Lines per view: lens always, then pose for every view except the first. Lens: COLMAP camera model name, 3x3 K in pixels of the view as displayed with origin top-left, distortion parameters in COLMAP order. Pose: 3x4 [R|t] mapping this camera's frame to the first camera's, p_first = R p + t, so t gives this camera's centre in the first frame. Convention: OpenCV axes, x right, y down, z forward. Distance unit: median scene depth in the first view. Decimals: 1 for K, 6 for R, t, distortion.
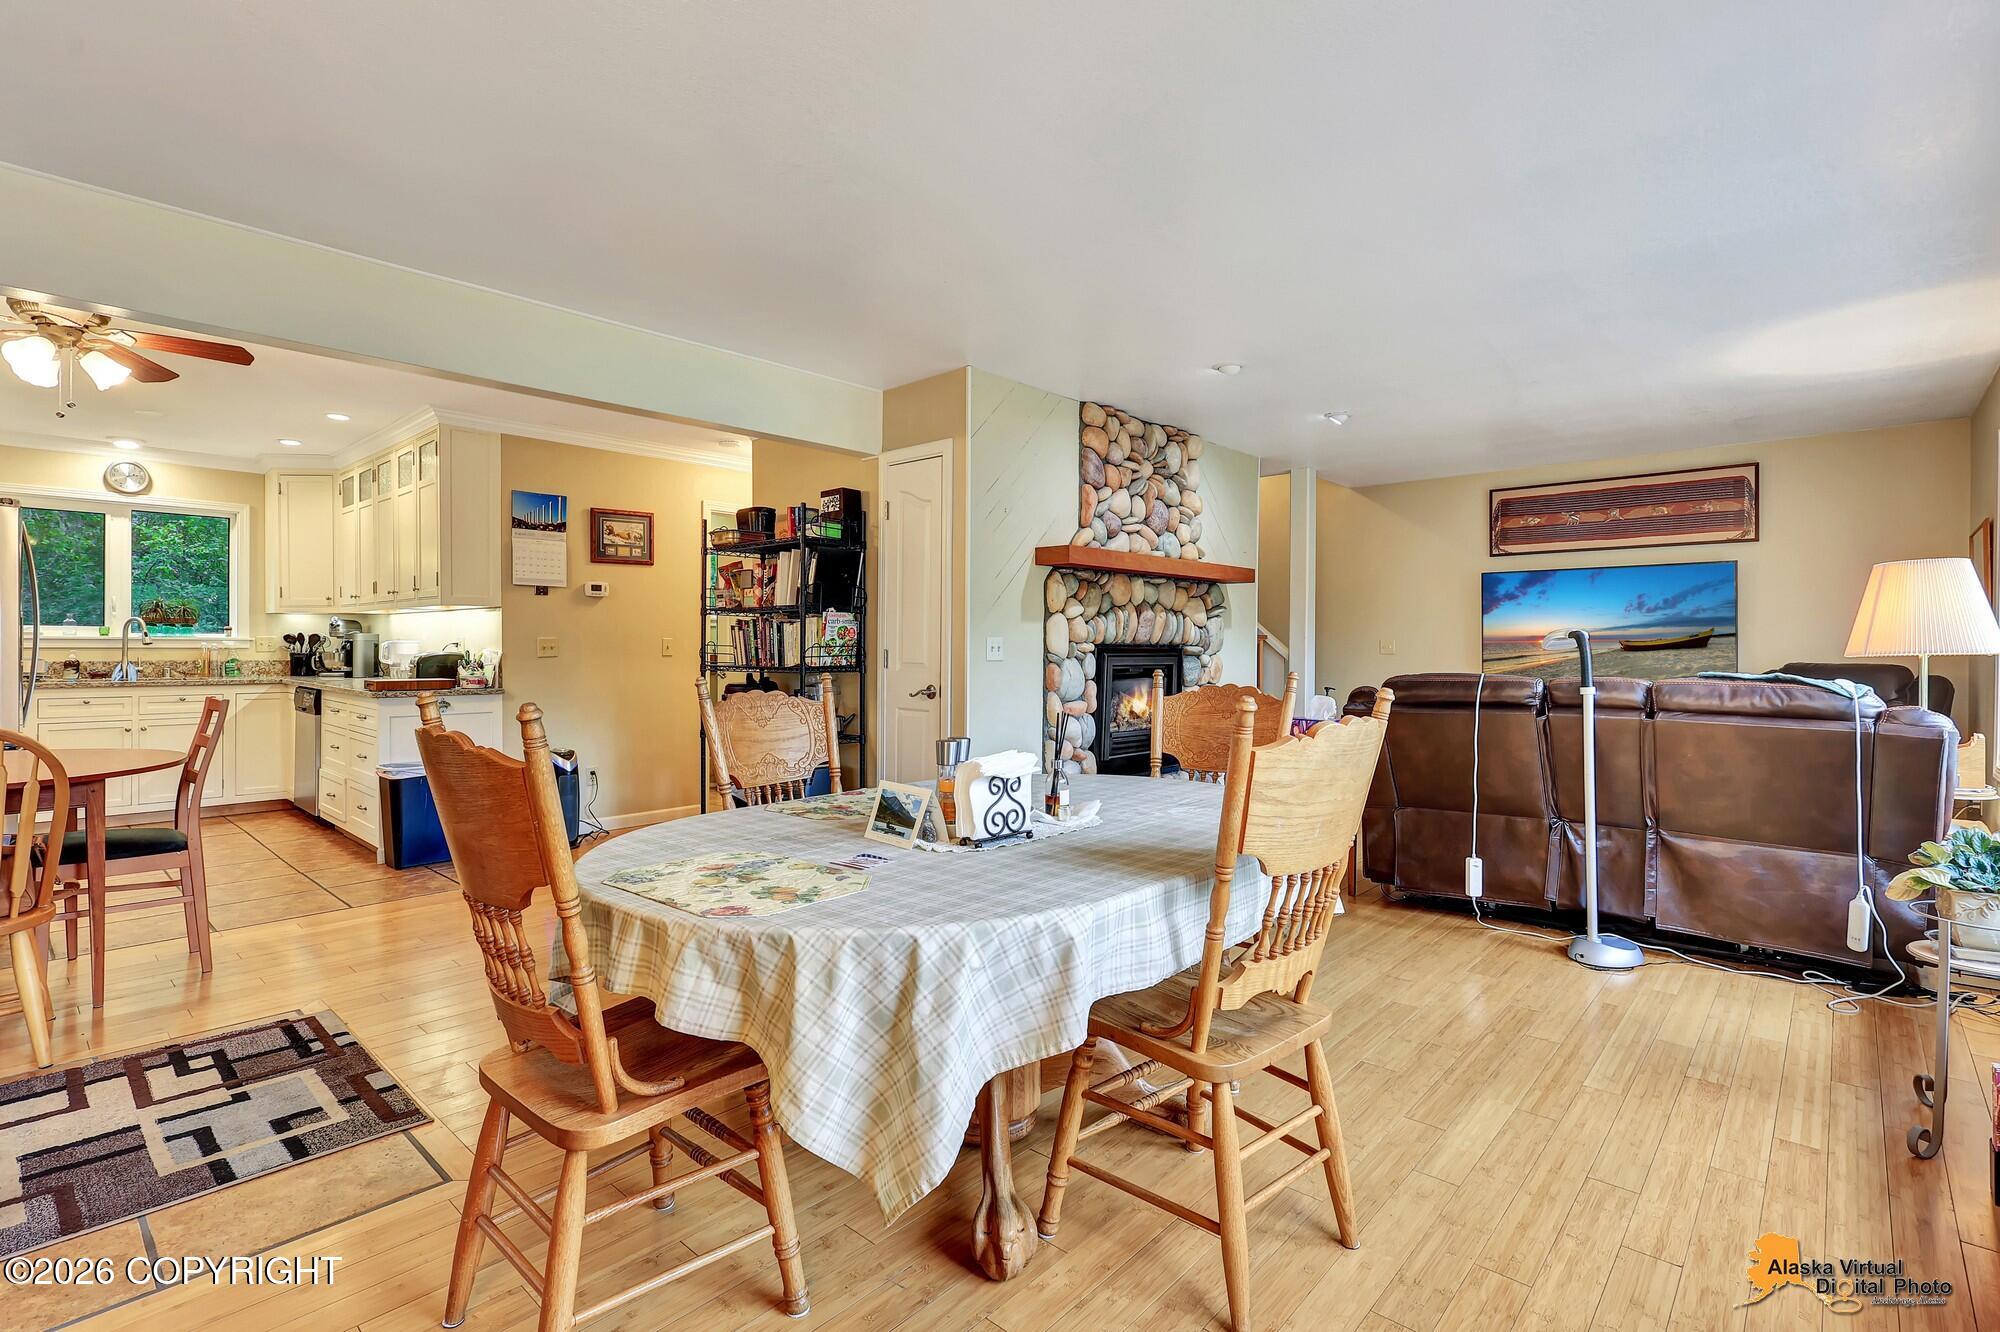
lens RADIAL K [[920.9, 0, 1000.9], [0, 920.9, 647.9], [0, 0, 1]] dist [-0.009198, -0.001350]
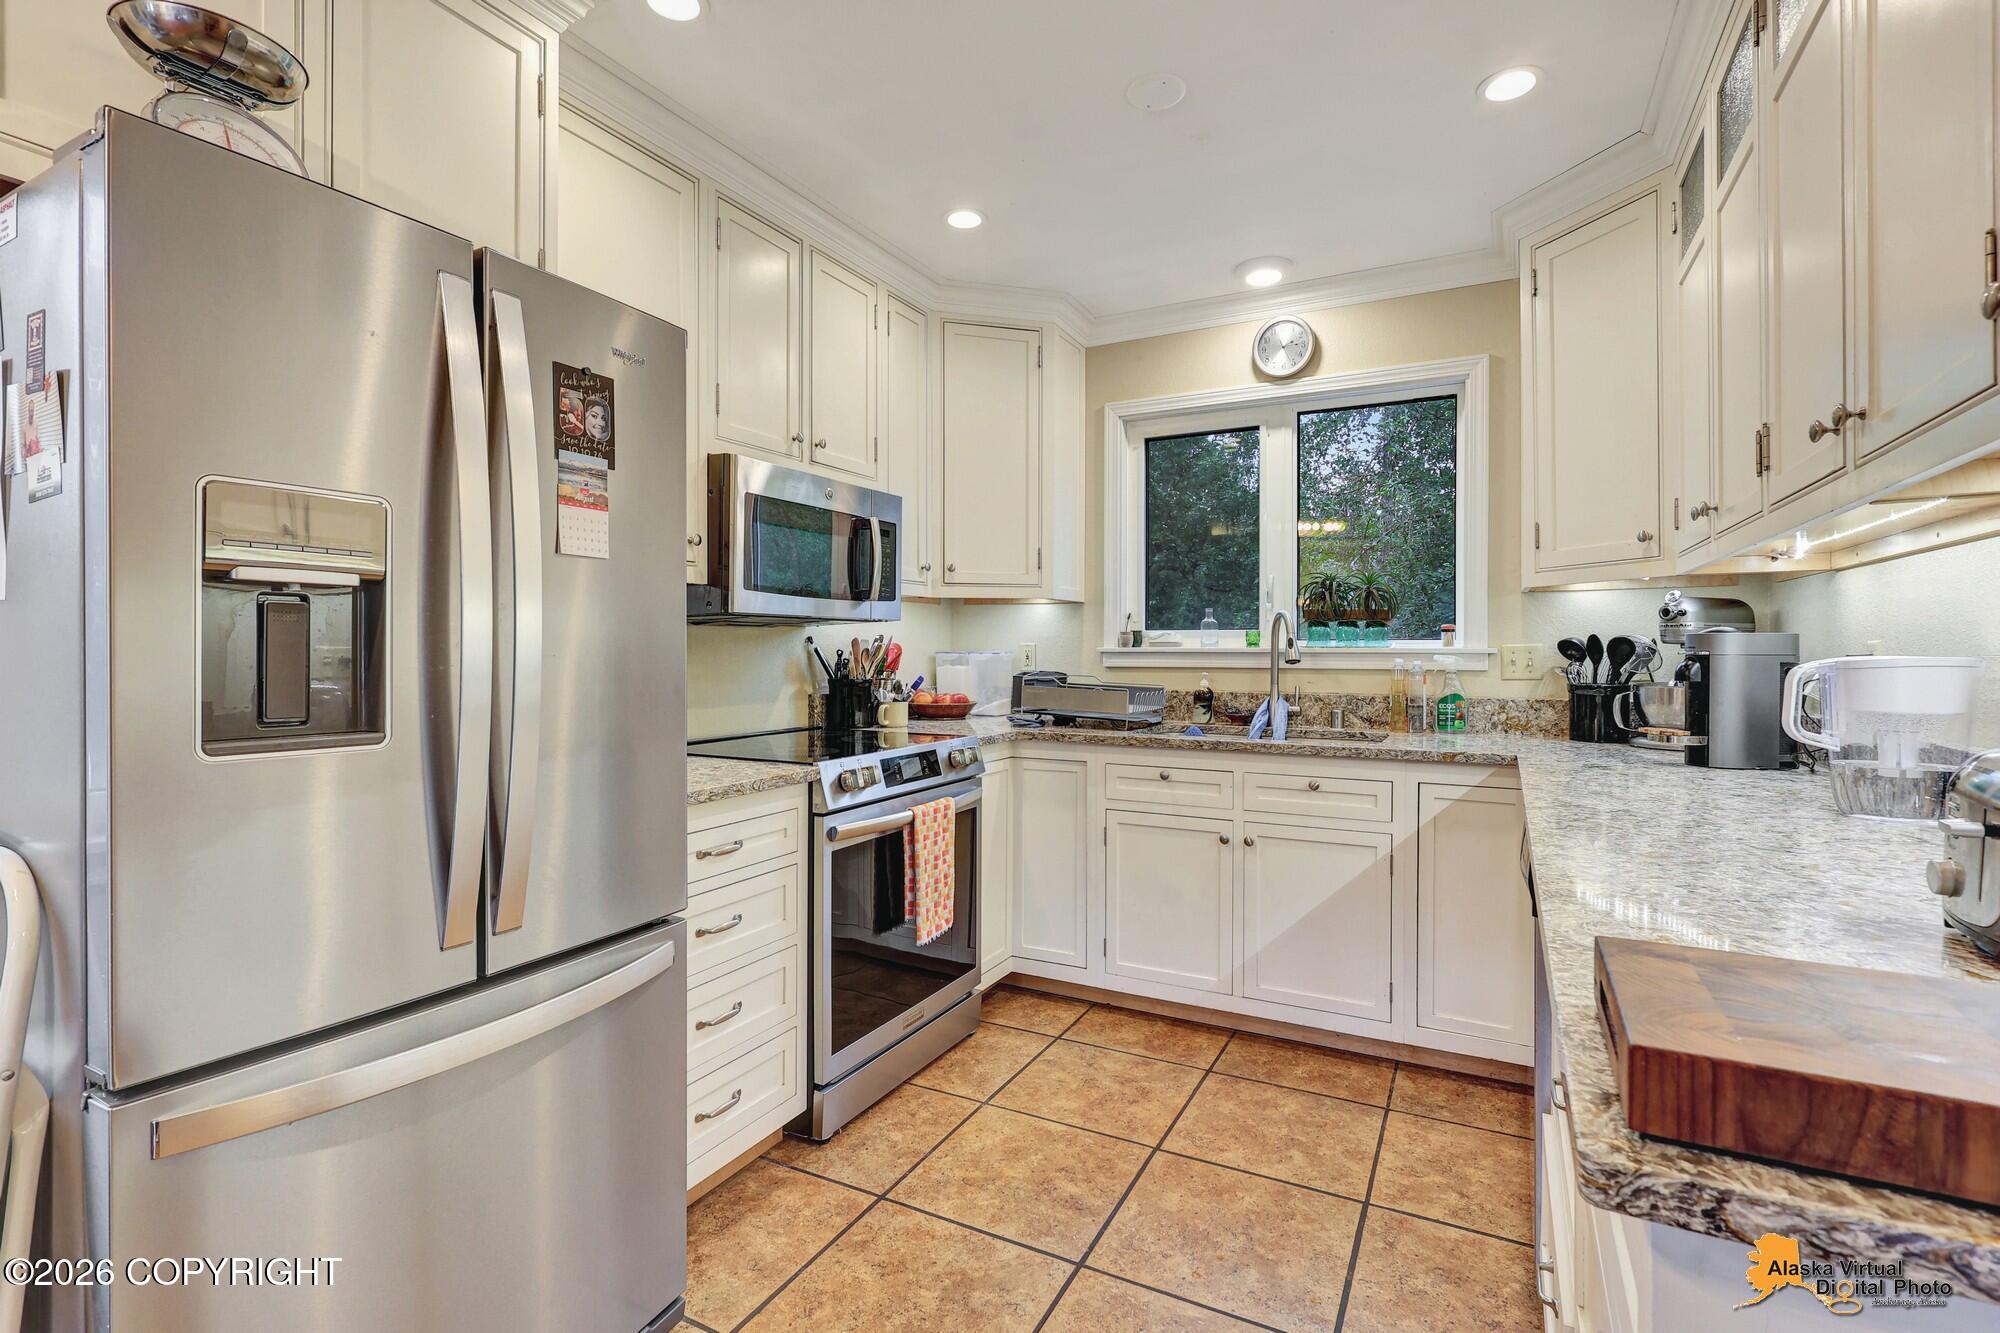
lens RADIAL K [[920.9, 0, 995.6], [0, 920.9, 658.4], [0, 0, 1]] dist [-0.009198, -0.001350]
pose [[0.223624, 0.006924, -0.974651, -0.451659], [0.001199, 0.999972, 0.007379, -0.009758], [0.974675, -0.002819, 0.223609, 0.688144]]
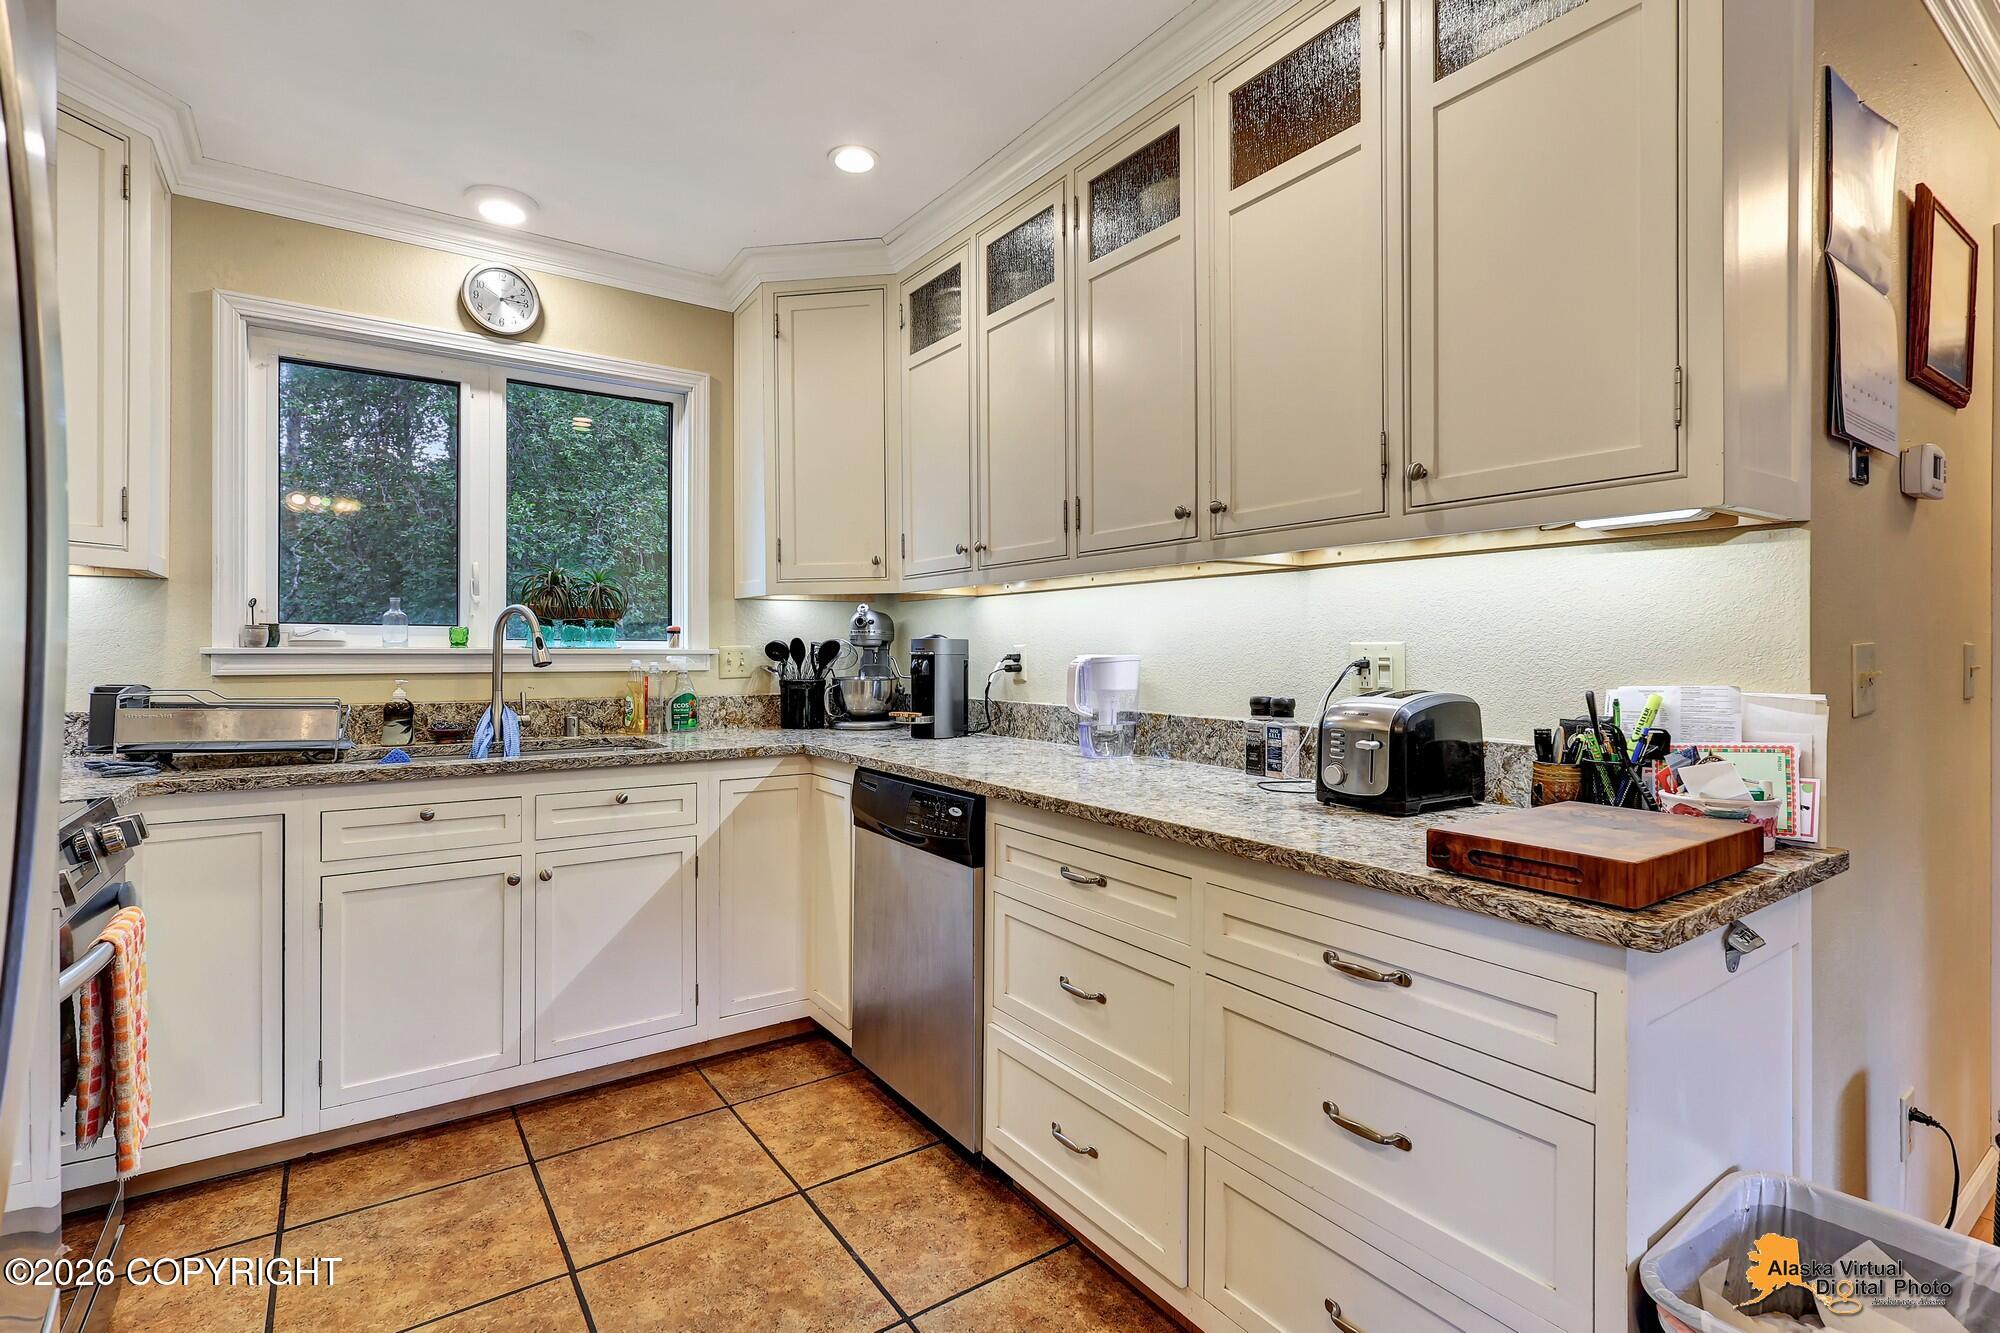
lens RADIAL K [[920.9, 0, 979.9], [0, 920.9, 656.1], [0, 0, 1]] dist [-0.009198, -0.001350]
pose [[0.969563, -0.000475, -0.244841, -0.586955], [0.001749, 0.999986, 0.004984, -0.009826], [0.244835, -0.005261, 0.969551, 0.586977]]
